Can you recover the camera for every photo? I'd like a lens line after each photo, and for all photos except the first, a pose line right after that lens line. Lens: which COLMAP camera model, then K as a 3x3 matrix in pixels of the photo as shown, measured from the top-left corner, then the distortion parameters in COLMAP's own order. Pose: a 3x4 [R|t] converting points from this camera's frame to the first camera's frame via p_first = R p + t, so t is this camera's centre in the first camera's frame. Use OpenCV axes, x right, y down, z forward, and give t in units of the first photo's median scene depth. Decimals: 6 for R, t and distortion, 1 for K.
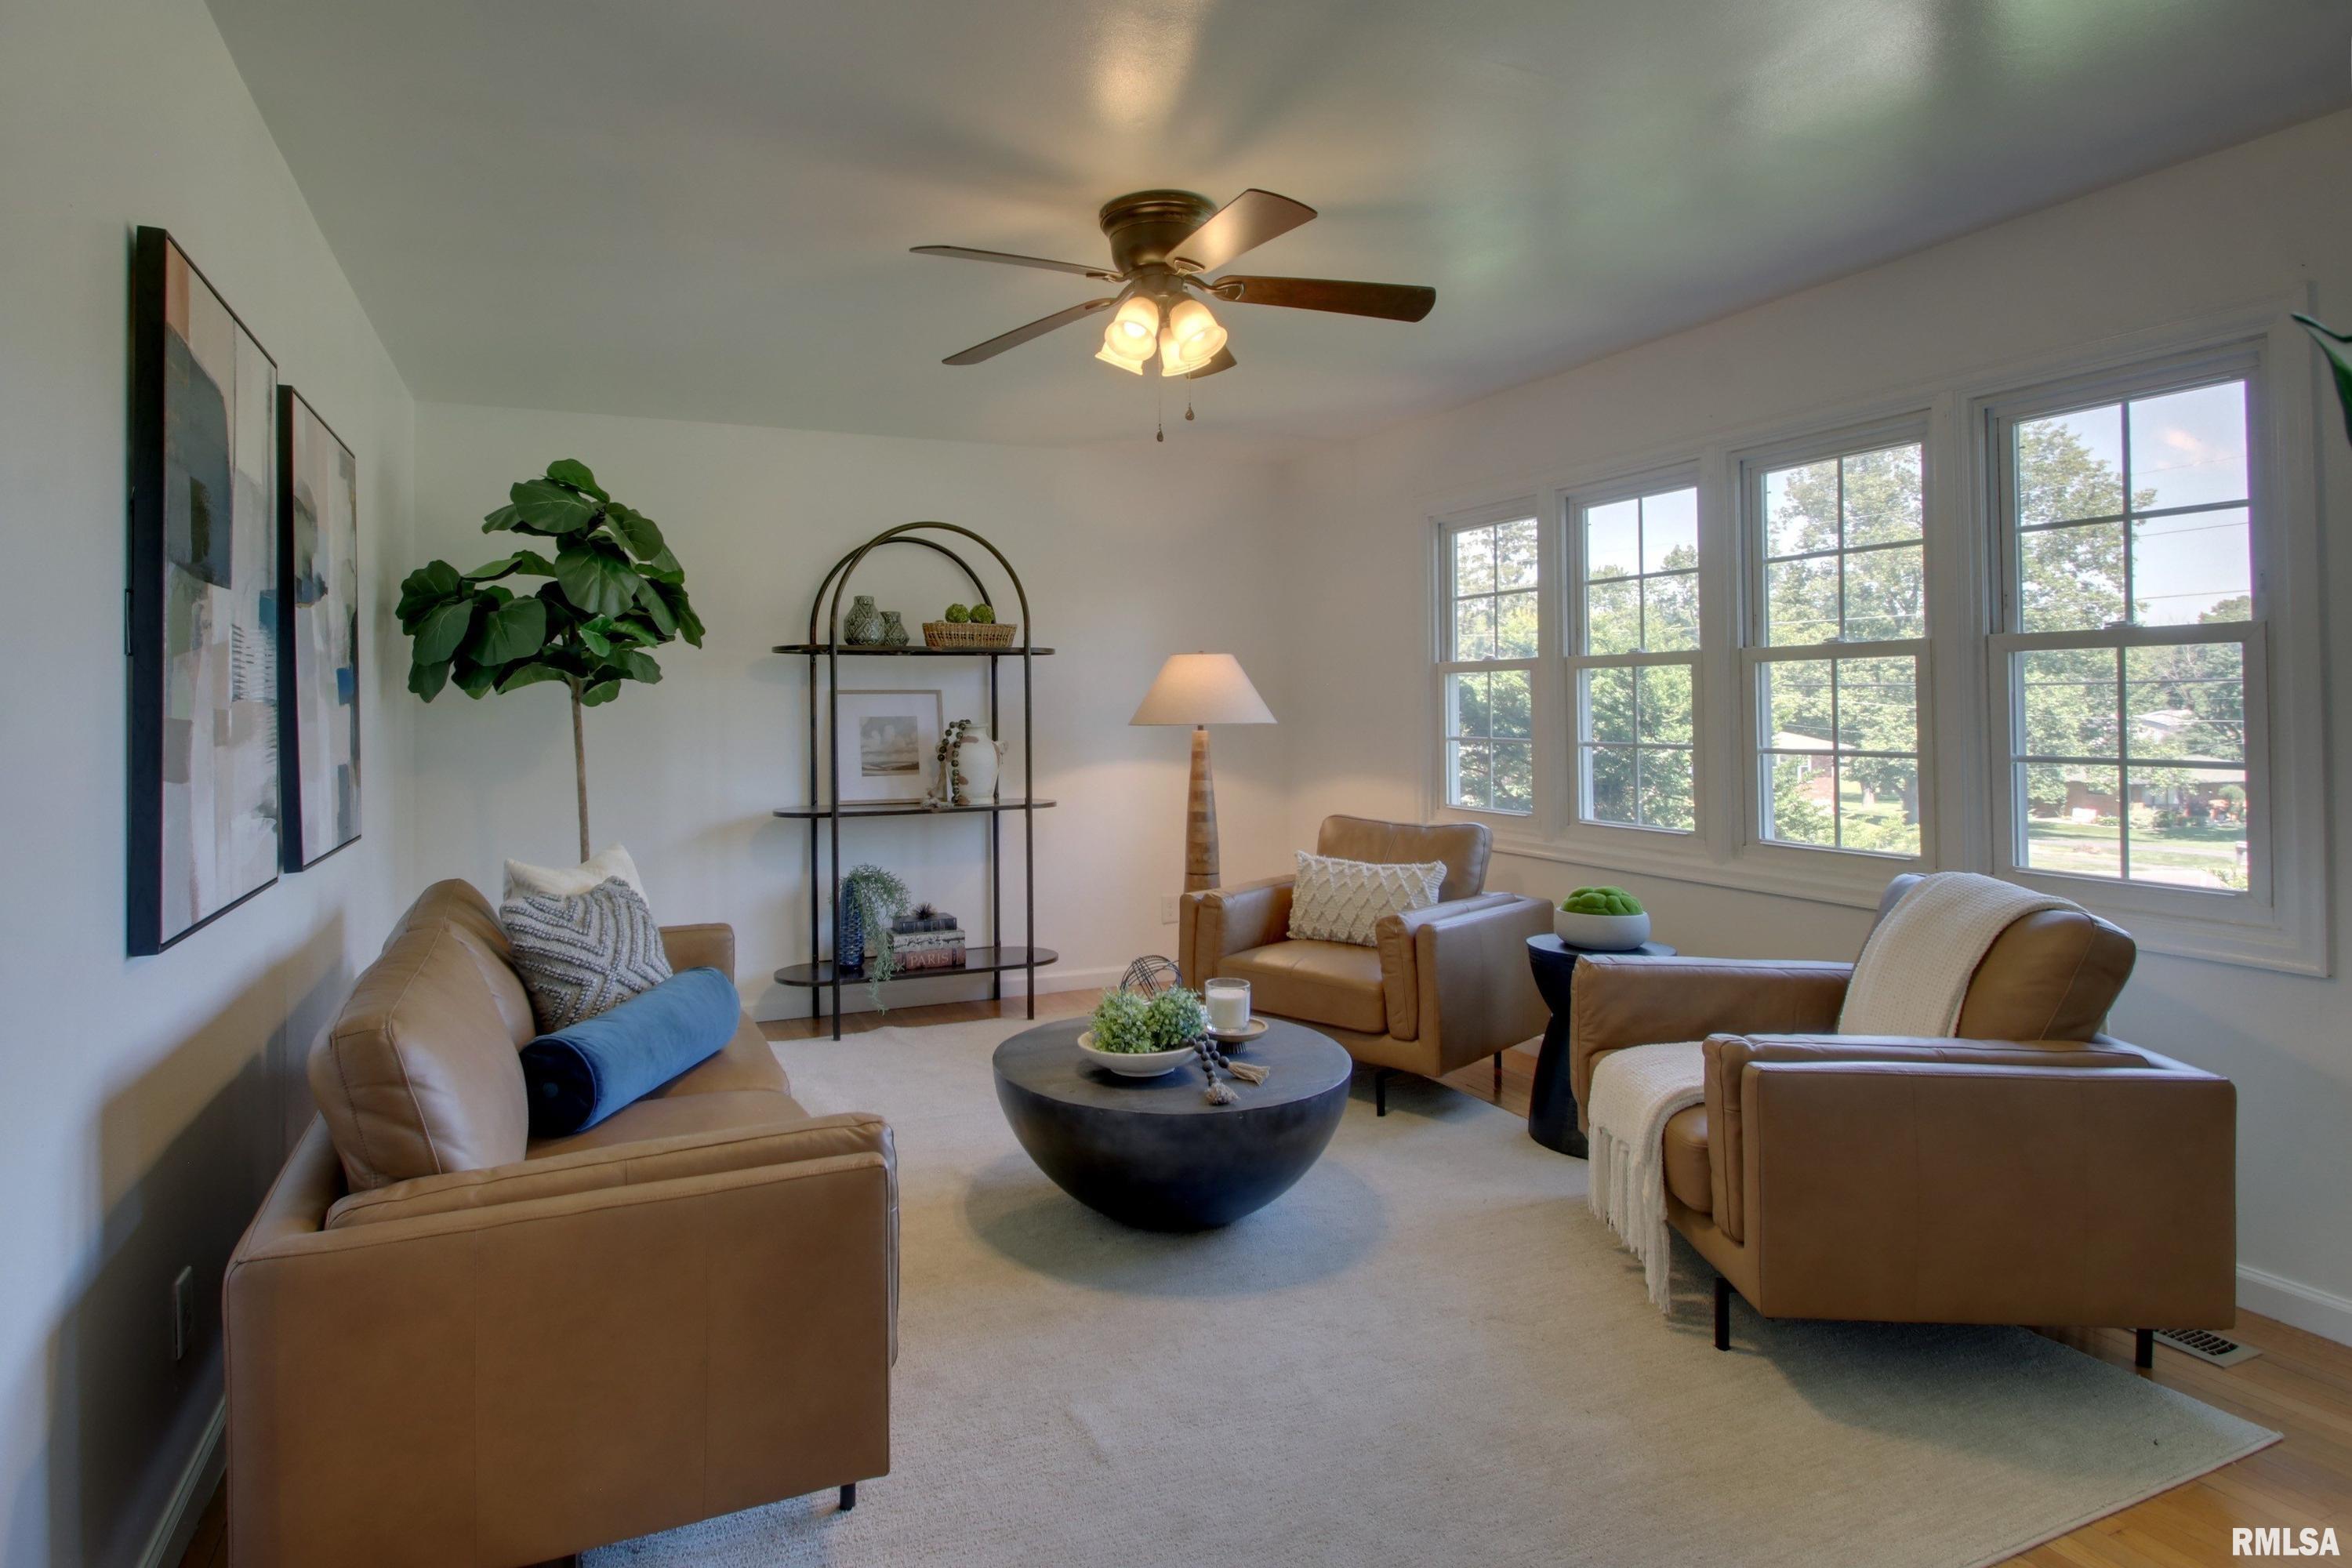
lens RADIAL K [[1244.0, 0, 1077.7], [0, 1244.0, 704.4], [0, 0, 1]] dist [0.000222, -0.001249]
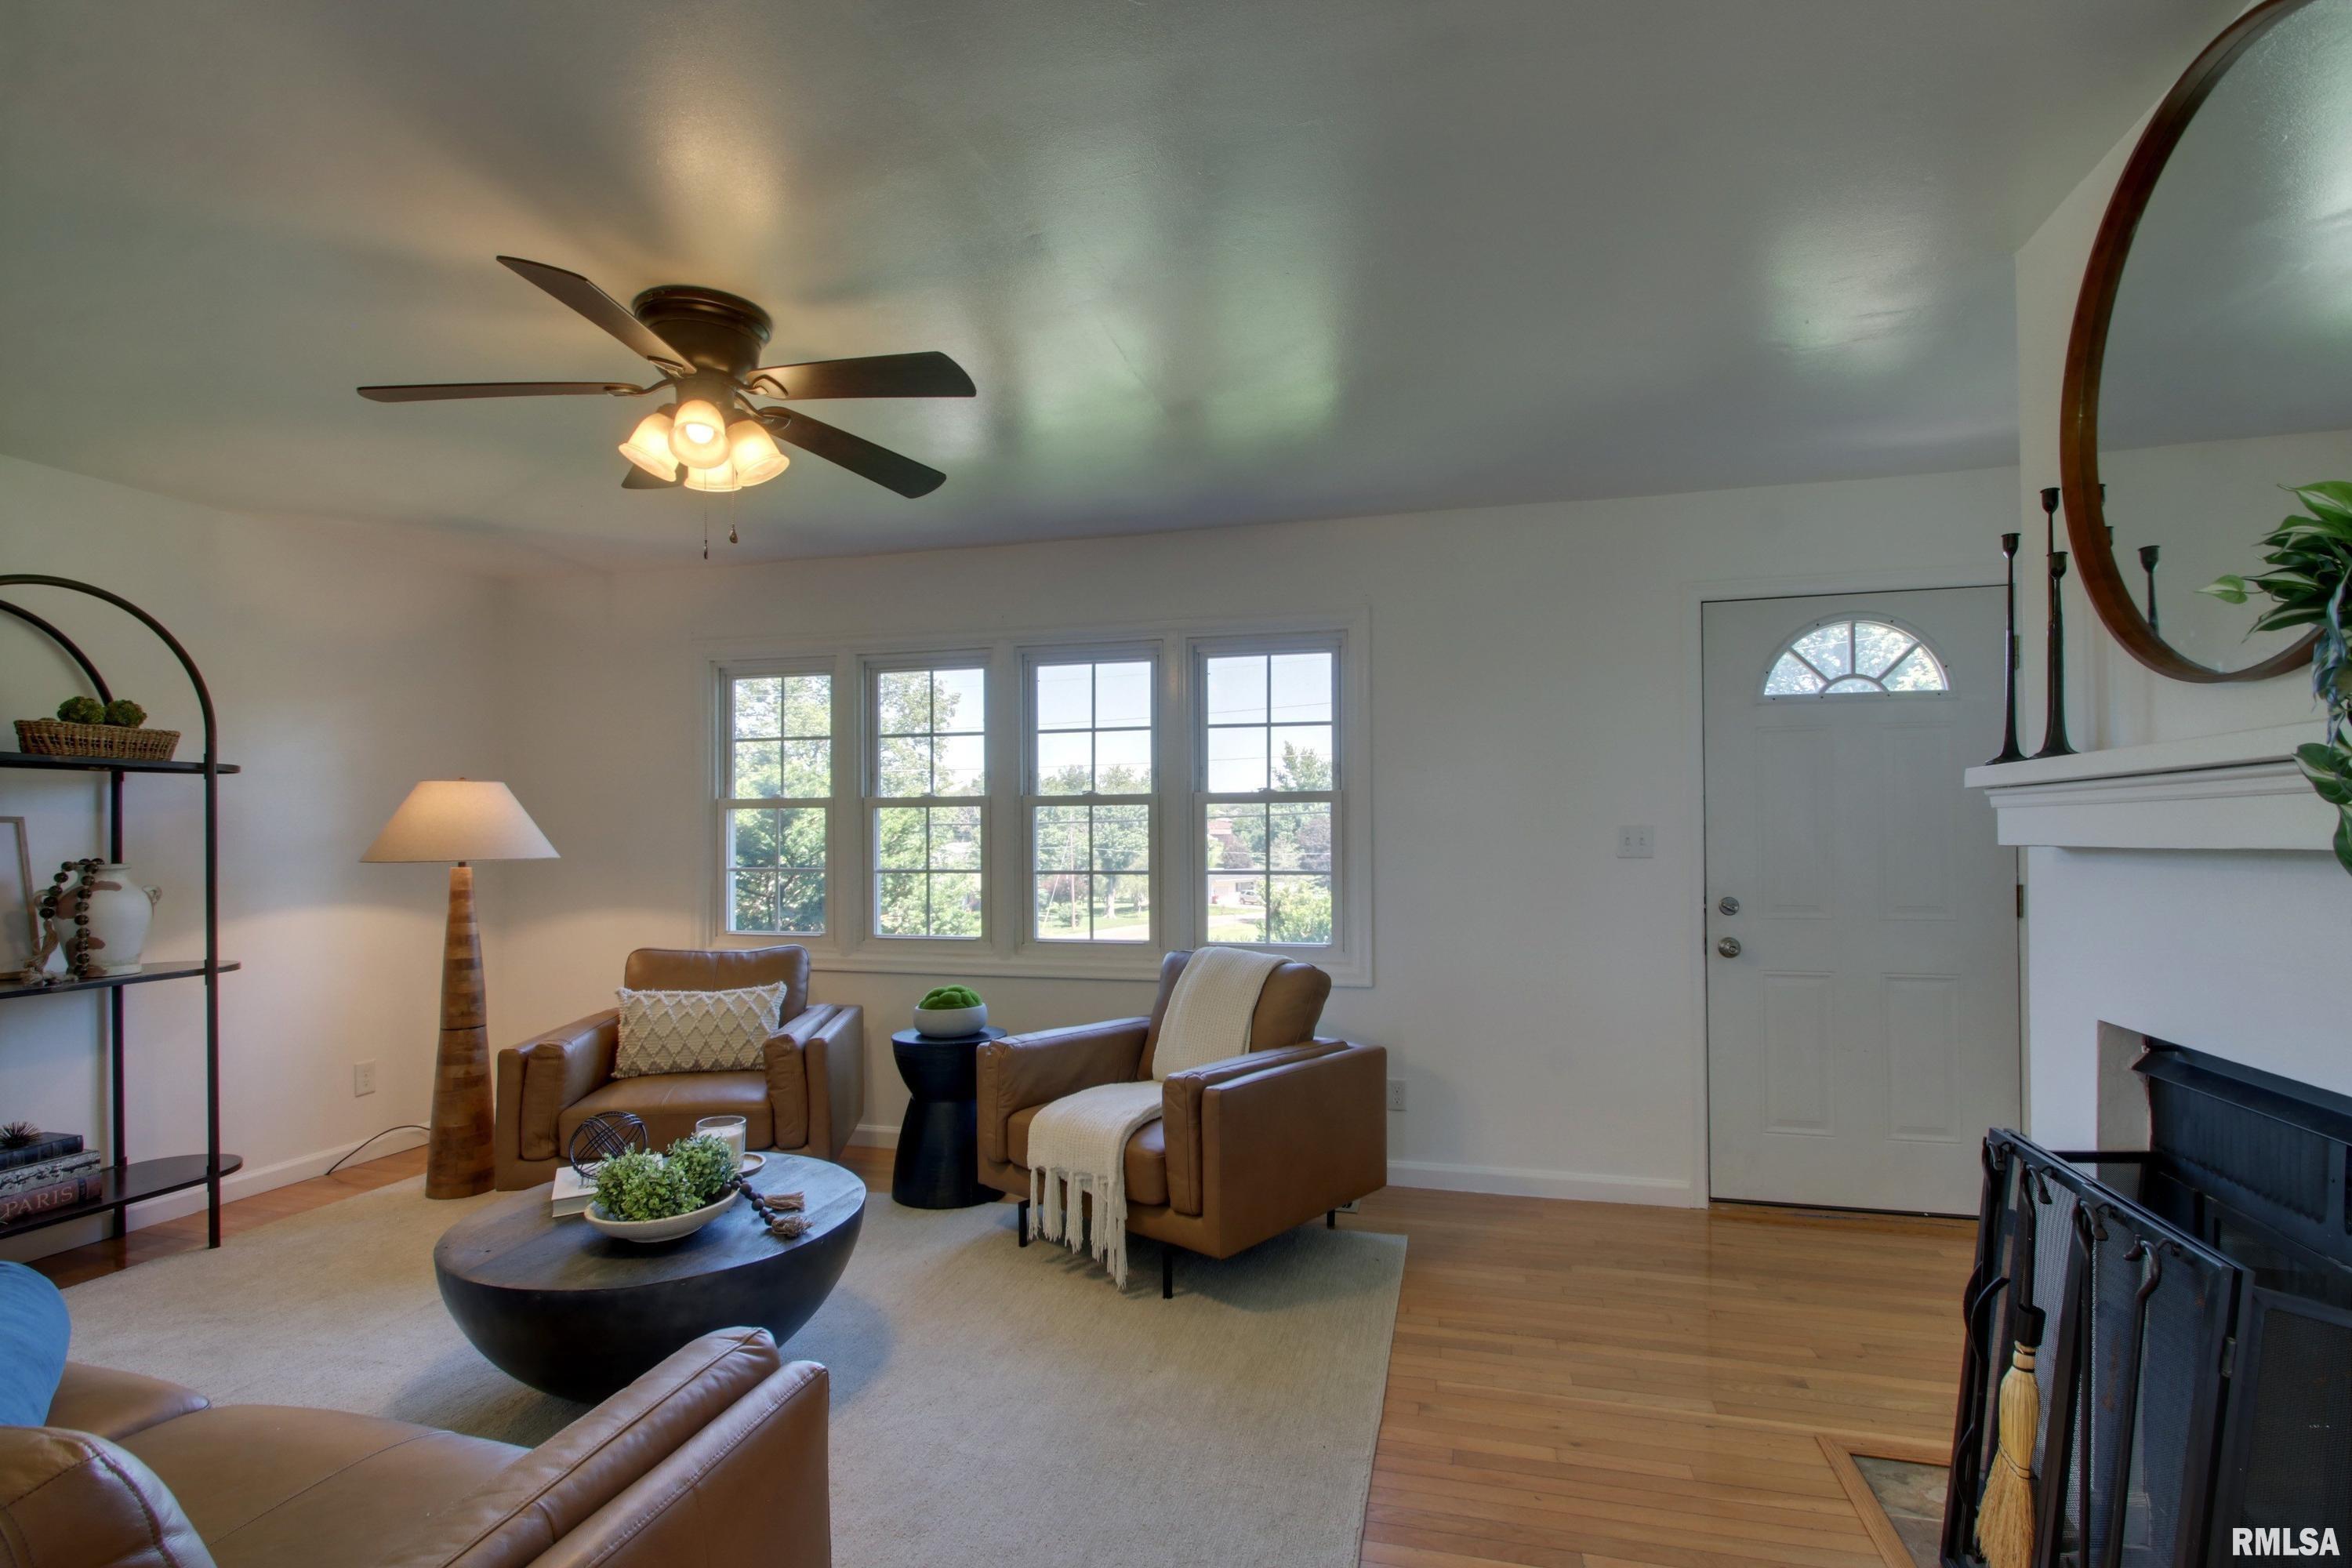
lens RADIAL K [[1111.3, 0, 1141.7], [0, 1111.3, 838.2], [0, 0, 1]] dist [0.000086, -0.000263]
pose [[0.611163, 0.001301, 0.791504, -0.241840], [0.000899, 0.999997, -0.002338, 0.002710], [-0.791504, 0.002141, 0.611160, 0.131886]]
